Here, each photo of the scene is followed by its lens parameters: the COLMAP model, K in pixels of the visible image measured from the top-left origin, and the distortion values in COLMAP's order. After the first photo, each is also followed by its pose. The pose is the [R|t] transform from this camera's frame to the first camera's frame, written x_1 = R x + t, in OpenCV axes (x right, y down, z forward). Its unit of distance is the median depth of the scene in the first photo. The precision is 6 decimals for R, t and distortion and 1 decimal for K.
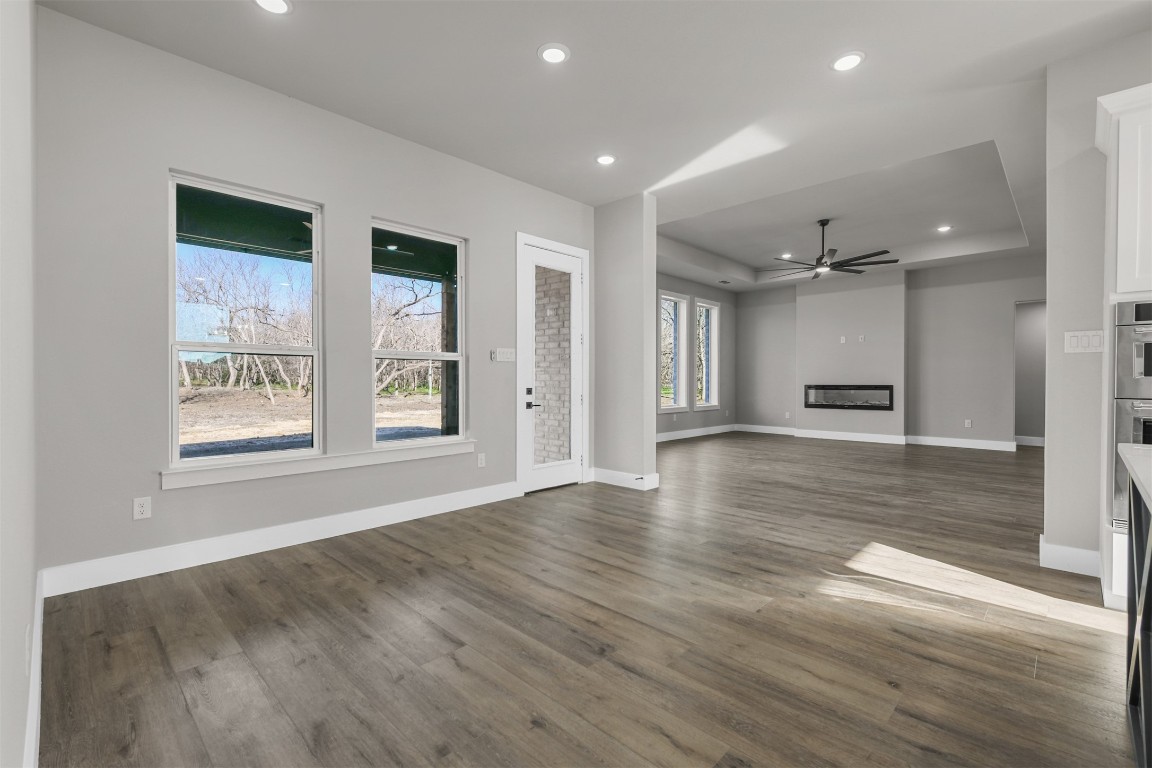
lens RADIAL K [[506.1, 0, 577.3], [0, 506.1, 383.2], [0, 0, 1]] dist [0.001671, -0.001243]
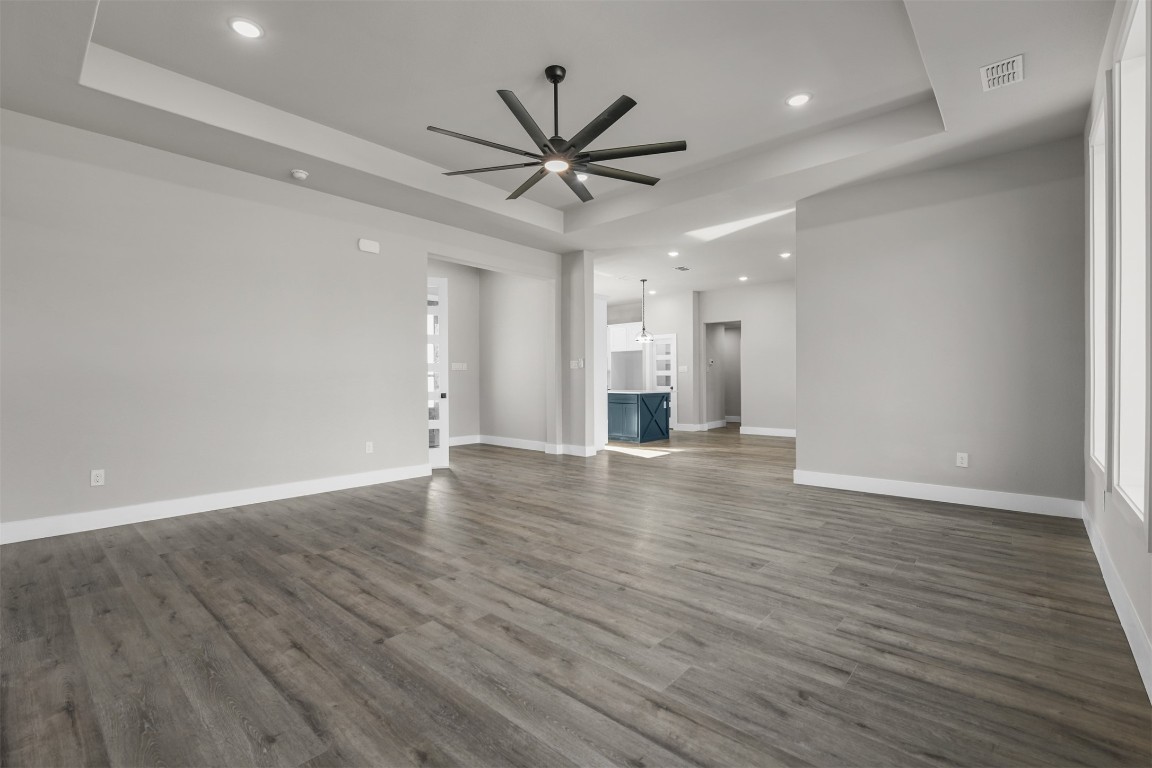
lens RADIAL K [[506.1, 0, 577.3], [0, 506.1, 383.2], [0, 0, 1]] dist [0.001671, -0.001243]
pose [[-0.999041, 0.005652, -0.043426, 0.704739], [0.005009, 0.999877, 0.014892, -0.016449], [0.043505, 0.014660, -0.998946, 2.199510]]
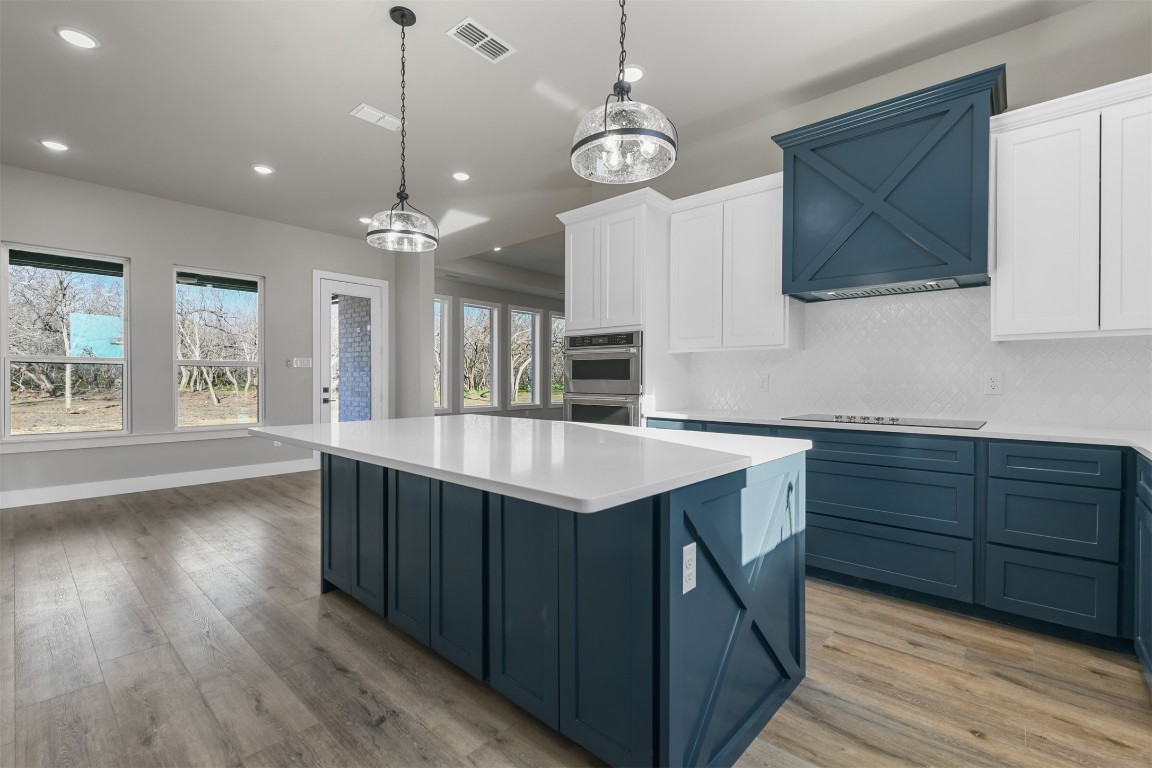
lens RADIAL K [[506.1, 0, 577.3], [0, 506.1, 383.2], [0, 0, 1]] dist [0.001671, -0.001243]
pose [[0.999290, -0.000130, 0.037668, 0.518504], [0.000238, 0.999996, -0.002863, 0.002222], [-0.037667, 0.002870, 0.999286, -0.347198]]
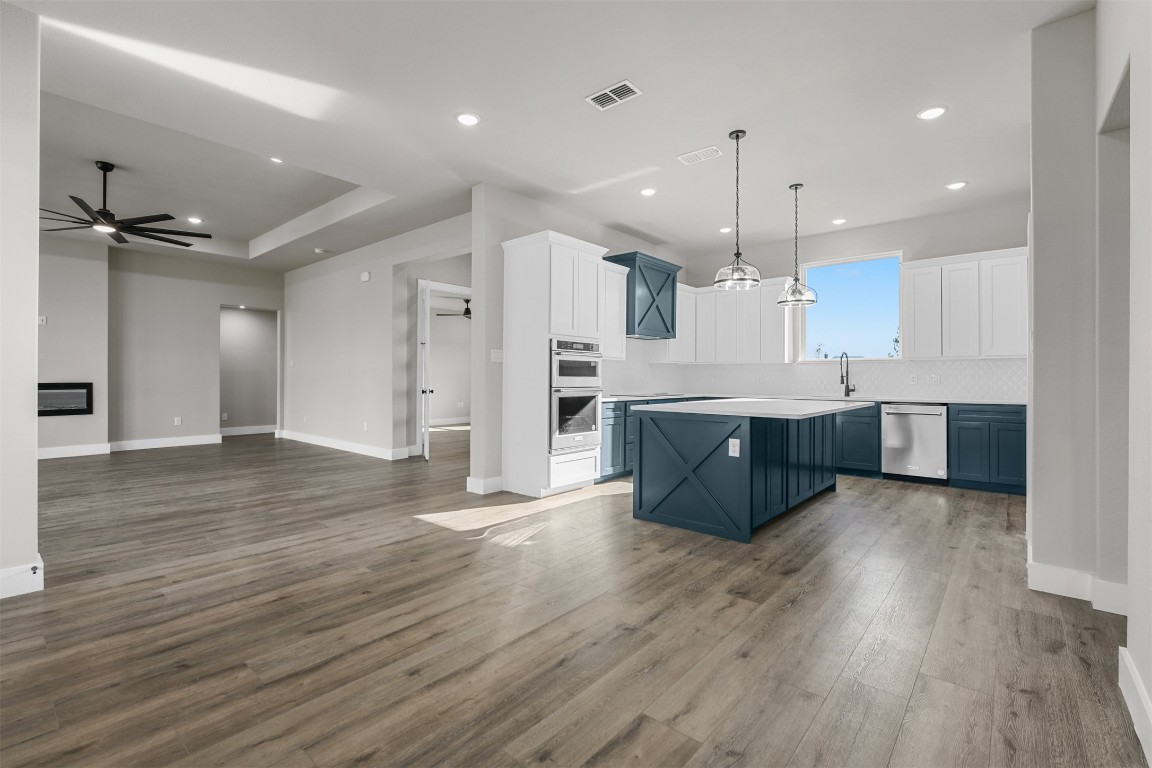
lens RADIAL K [[512.3, 0, 574.9], [0, 512.3, 376.8], [0, 0, 1]] dist [0.000060, -0.000632]
pose [[-0.061450, -0.000166, 0.998110, -0.451119], [0.003840, 0.999993, 0.000403, -0.005454], [-0.998103, 0.003858, -0.061449, 0.512782]]
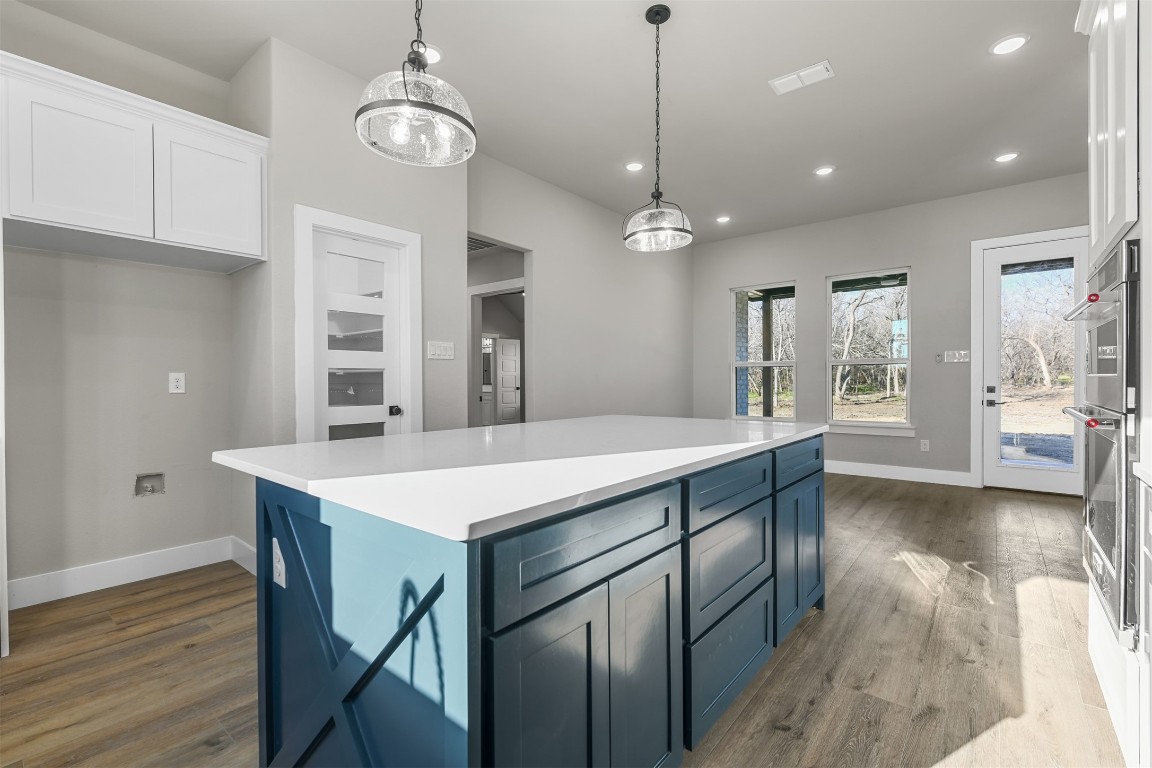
lens RADIAL K [[506.1, 0, 577.3], [0, 506.1, 383.2], [0, 0, 1]] dist [0.001671, -0.001243]
pose [[0.081461, 0.004989, -0.996664, 0.886541], [-0.002183, 0.999986, 0.004827, -0.000155], [0.996674, 0.001782, 0.081470, 0.071233]]
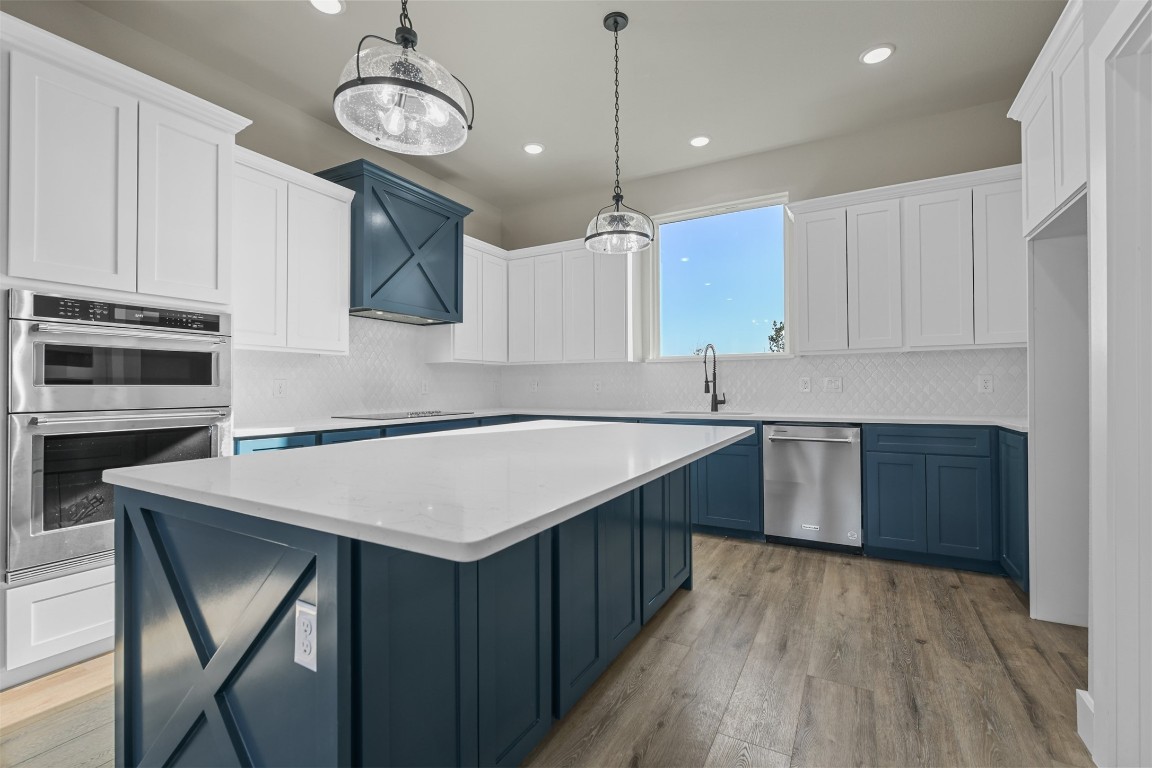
lens RADIAL K [[506.1, 0, 577.3], [0, 506.1, 383.2], [0, 0, 1]] dist [0.001671, -0.001243]
pose [[-0.263182, 0.004640, 0.964735, 0.050060], [0.012564, 0.999920, -0.001382, -0.001709], [-0.964664, 0.011757, -0.263220, 0.184912]]
